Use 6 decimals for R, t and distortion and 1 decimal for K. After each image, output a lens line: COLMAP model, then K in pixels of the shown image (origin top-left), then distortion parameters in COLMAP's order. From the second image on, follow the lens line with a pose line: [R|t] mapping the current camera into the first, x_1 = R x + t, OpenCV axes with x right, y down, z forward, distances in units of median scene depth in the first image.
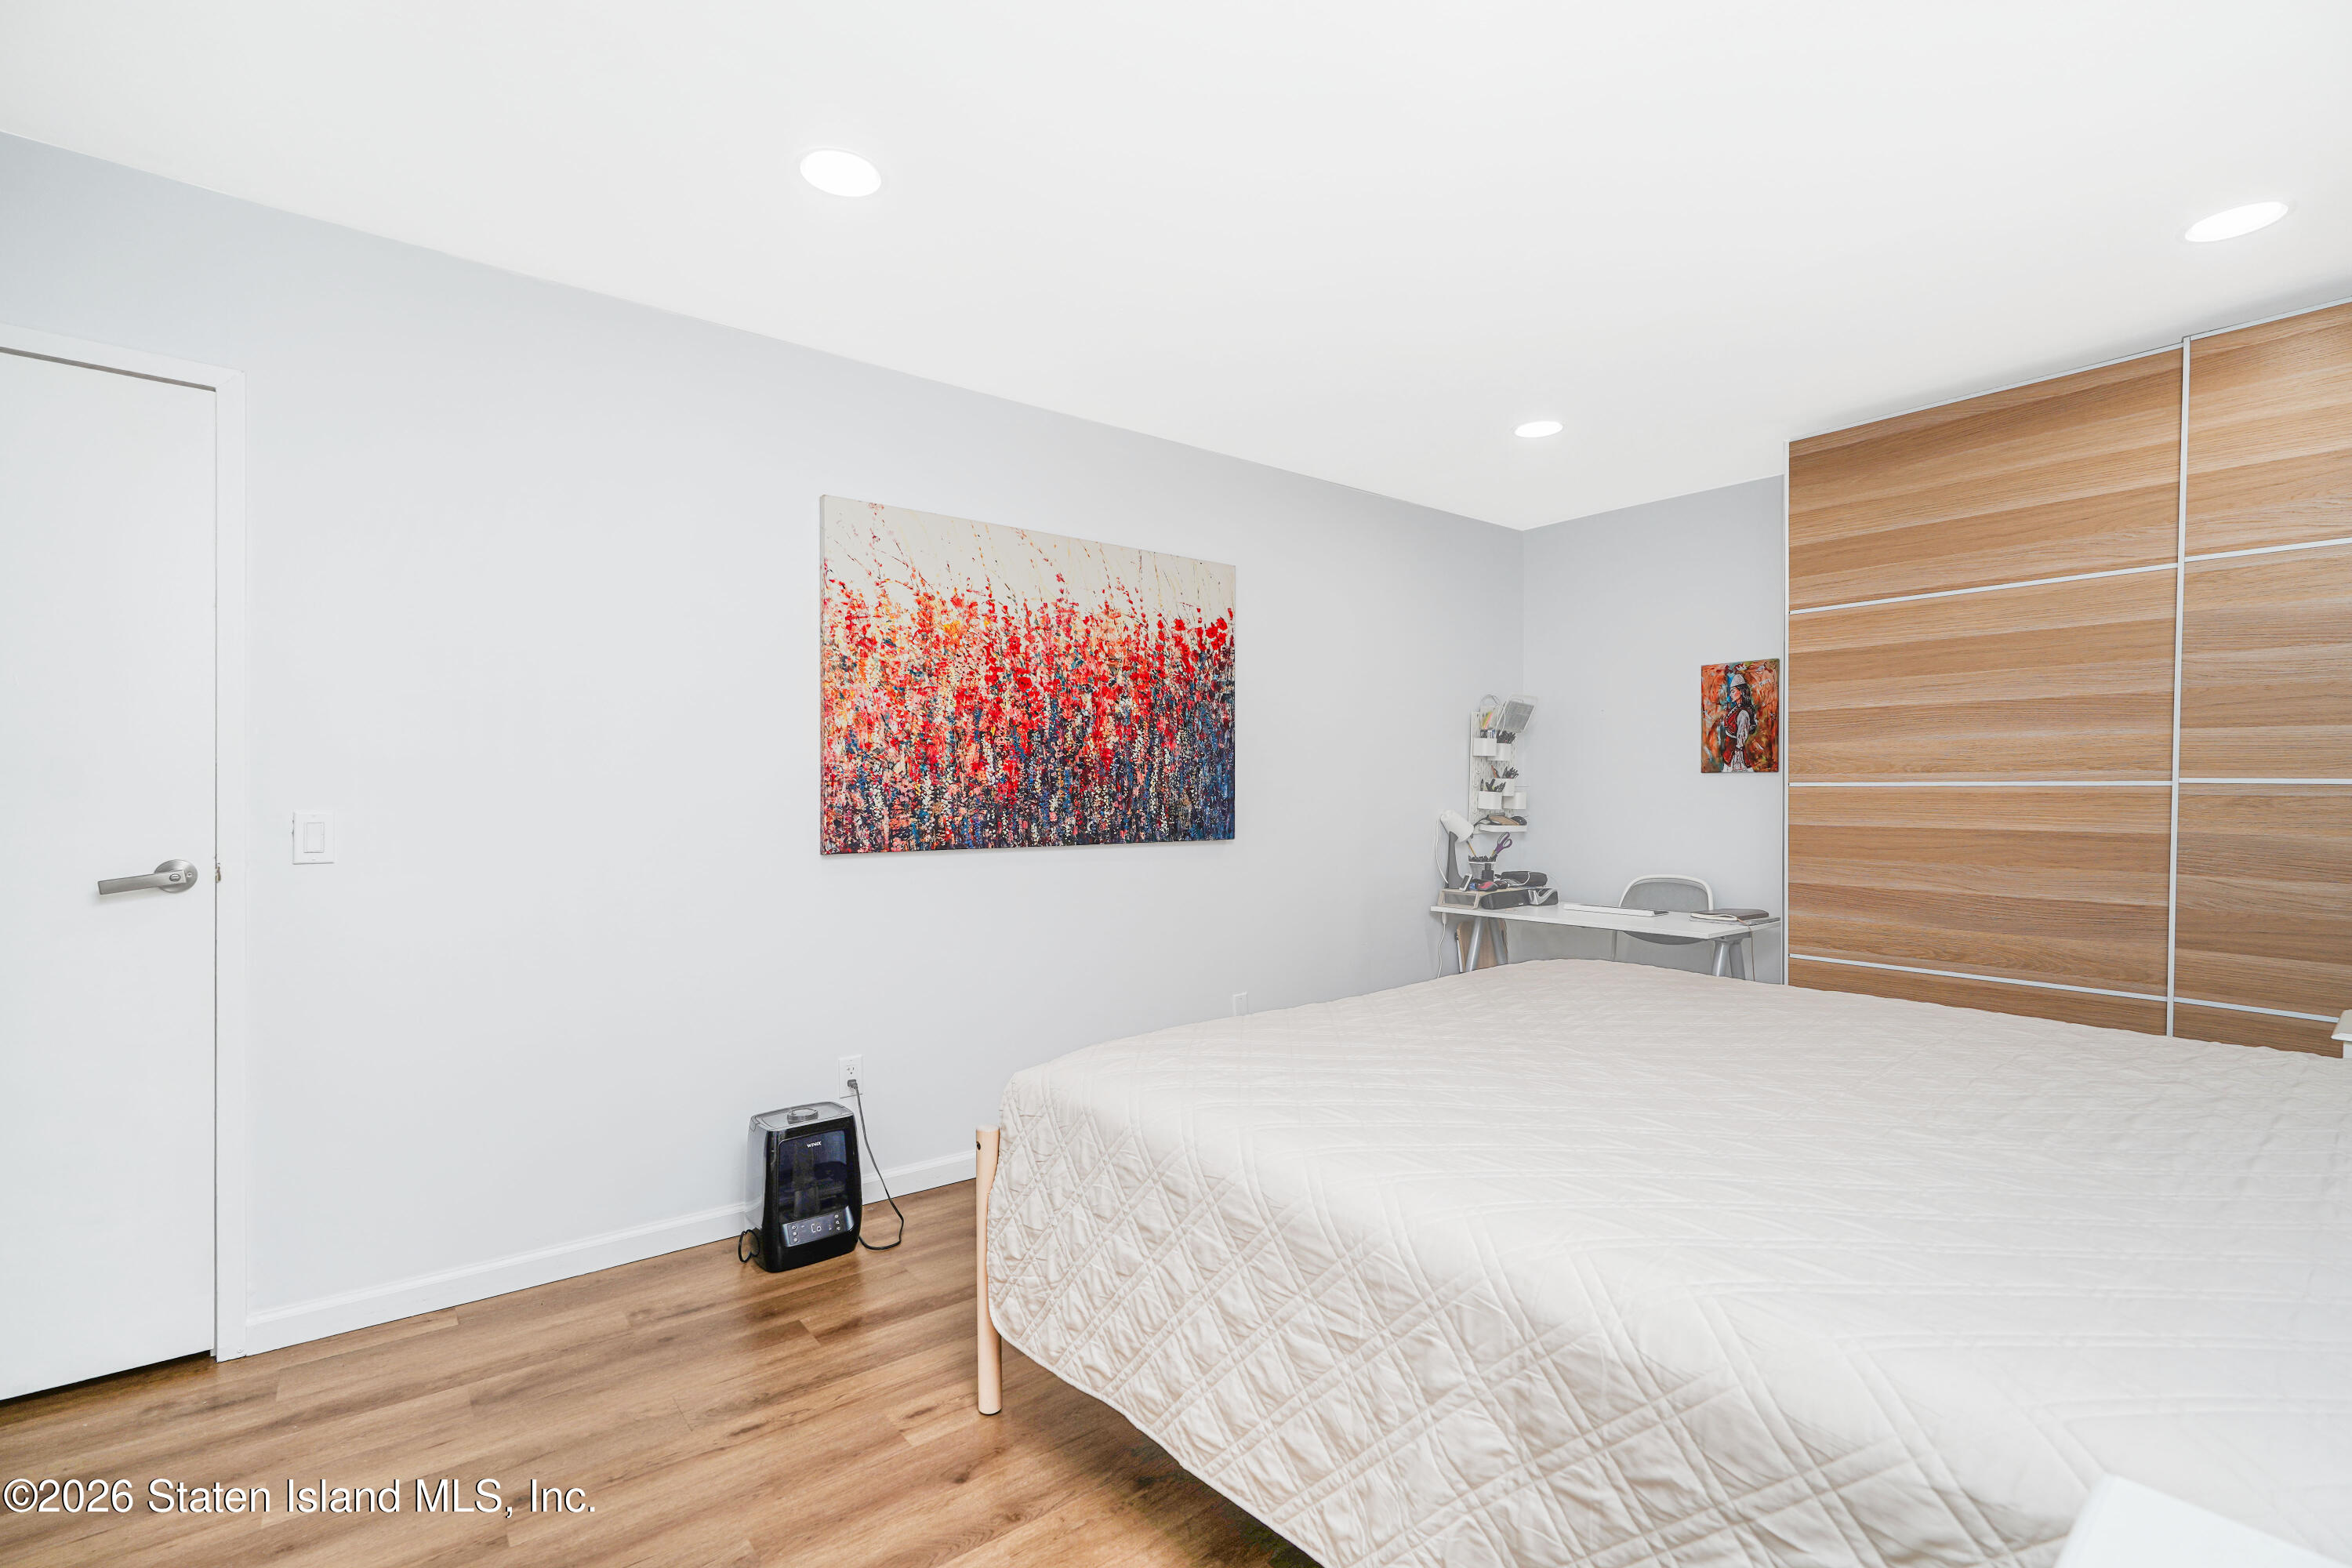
lens RADIAL K [[1047.3, 0, 1178.7], [0, 1047.3, 790.8], [0, 0, 1]] dist [-0.014637, 0.008446]
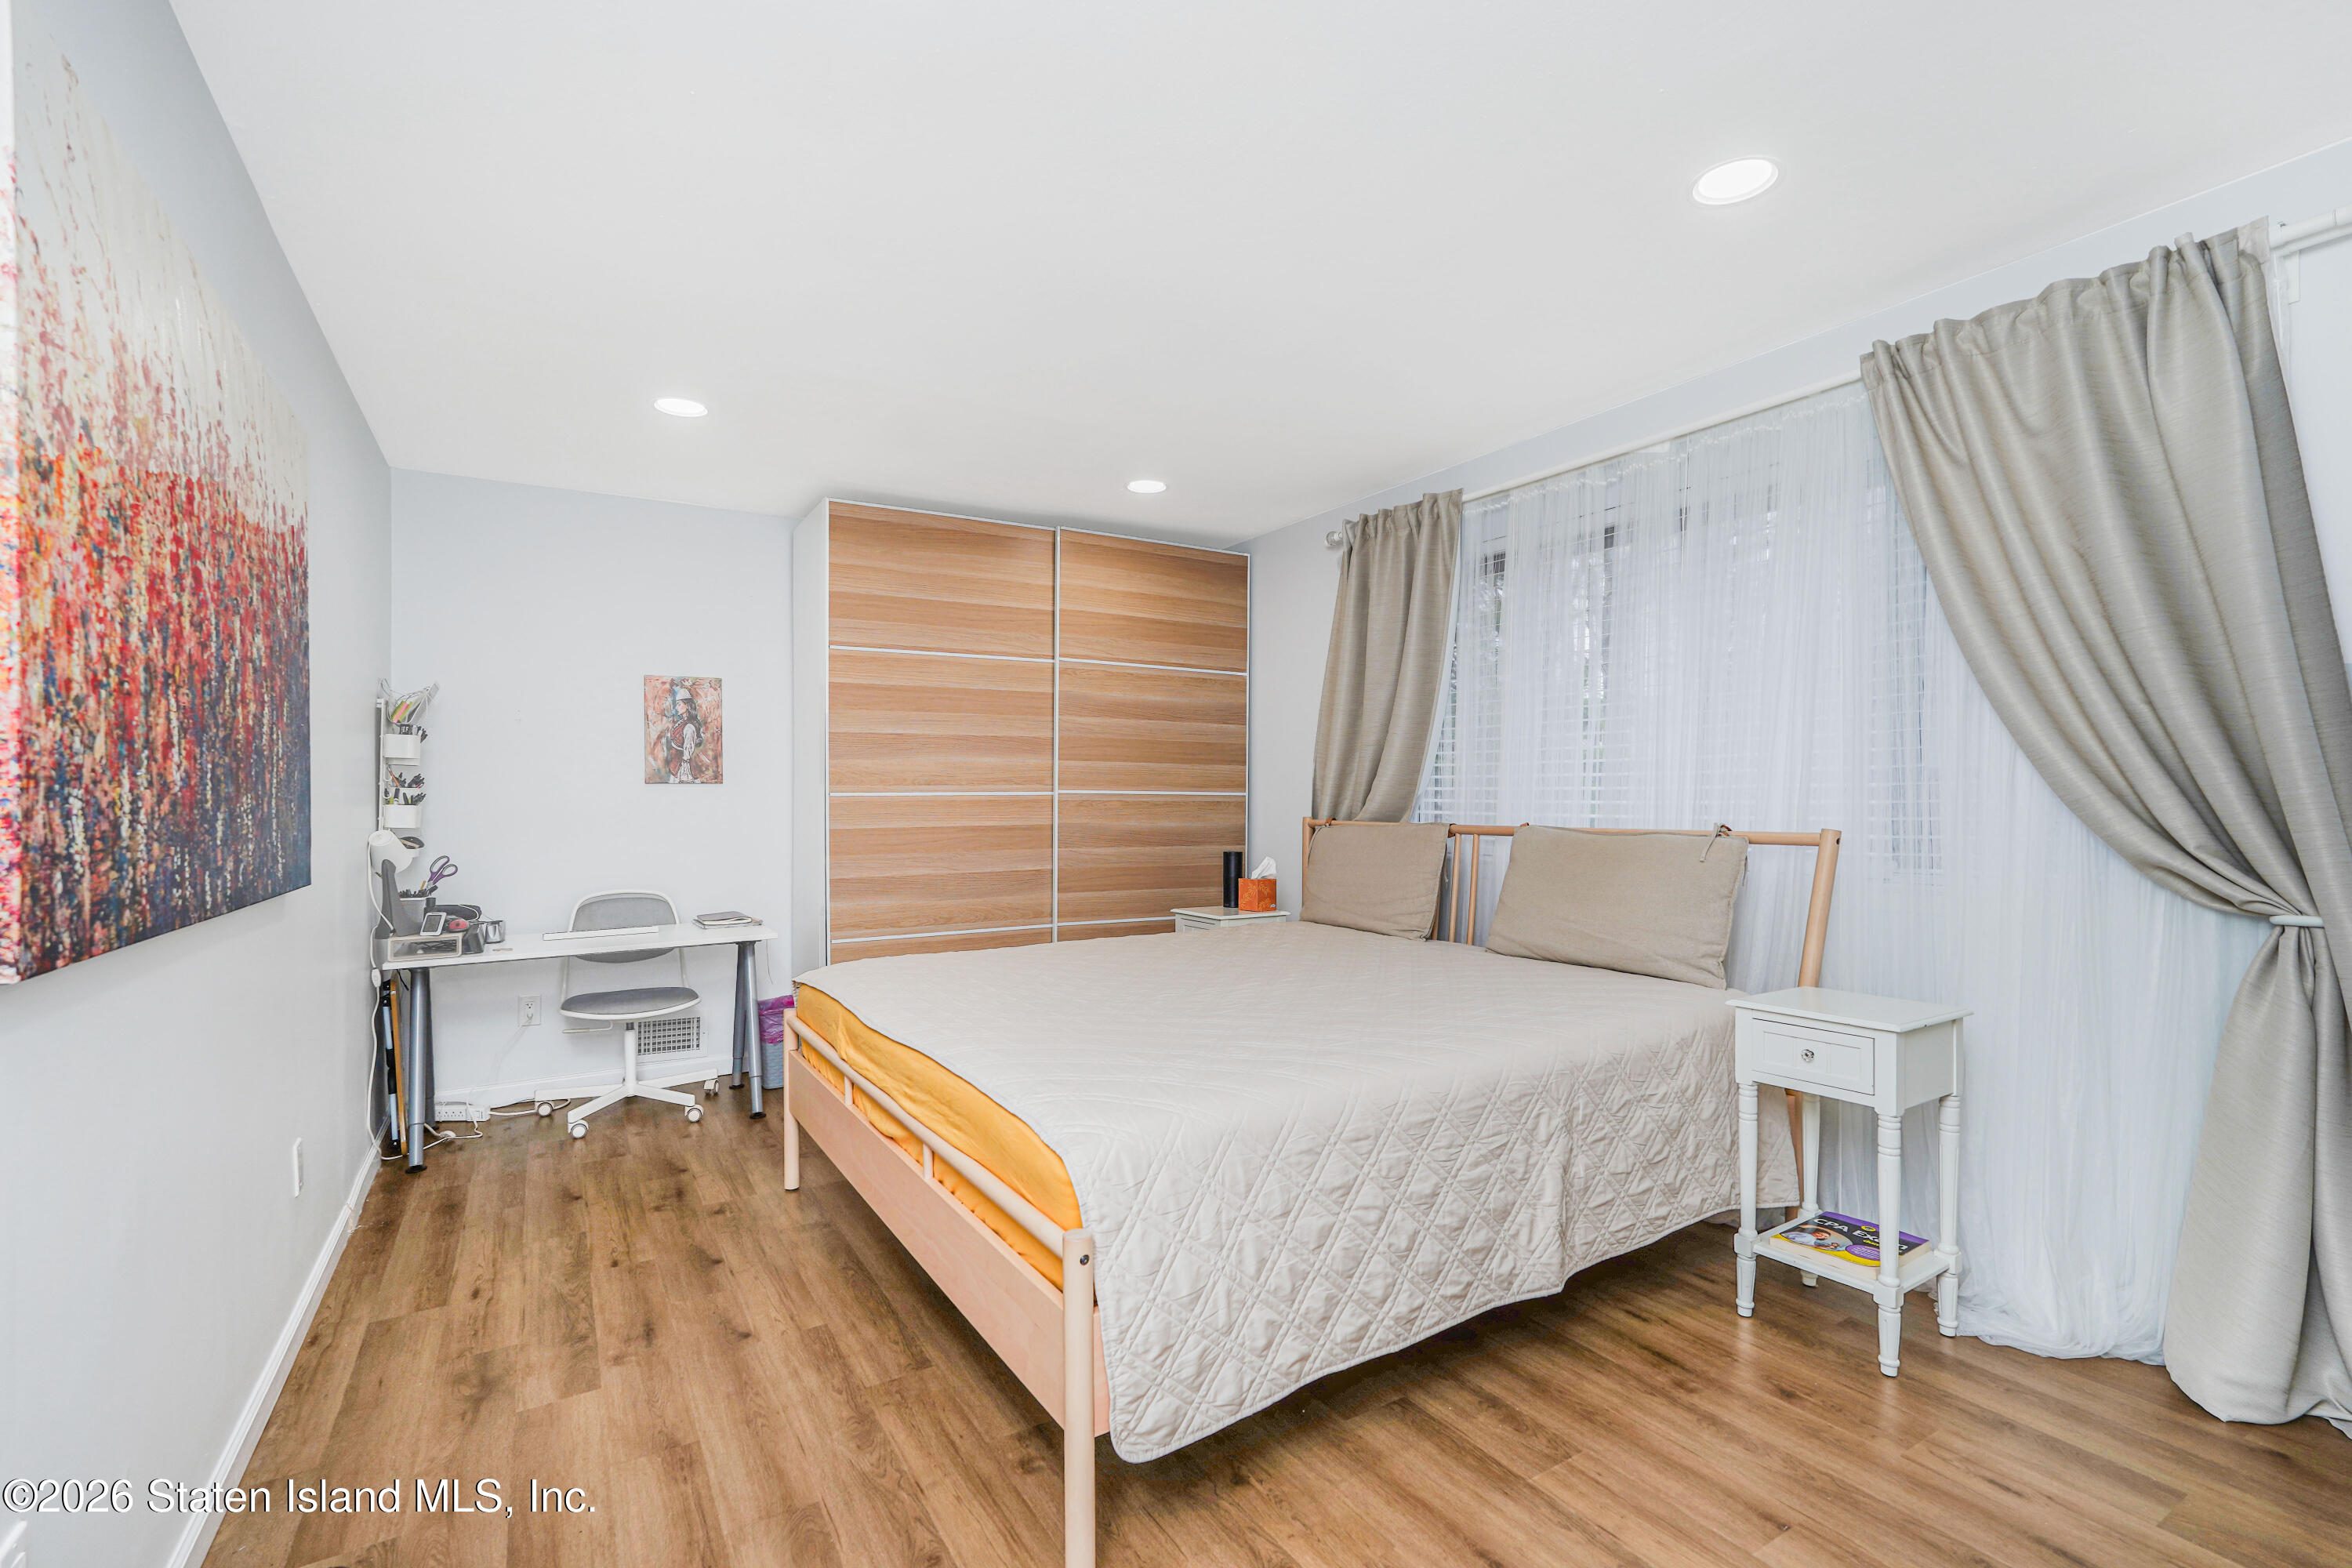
lens RADIAL K [[1047.3, 0, 1187.1], [0, 1047.3, 798.9], [0, 0, 1]] dist [-0.014637, 0.008446]
pose [[0.132537, -0.002597, 0.991175, -0.573785], [0.009912, 0.999950, 0.001294, 0.001552], [-0.991128, 0.009653, 0.132556, 0.502061]]
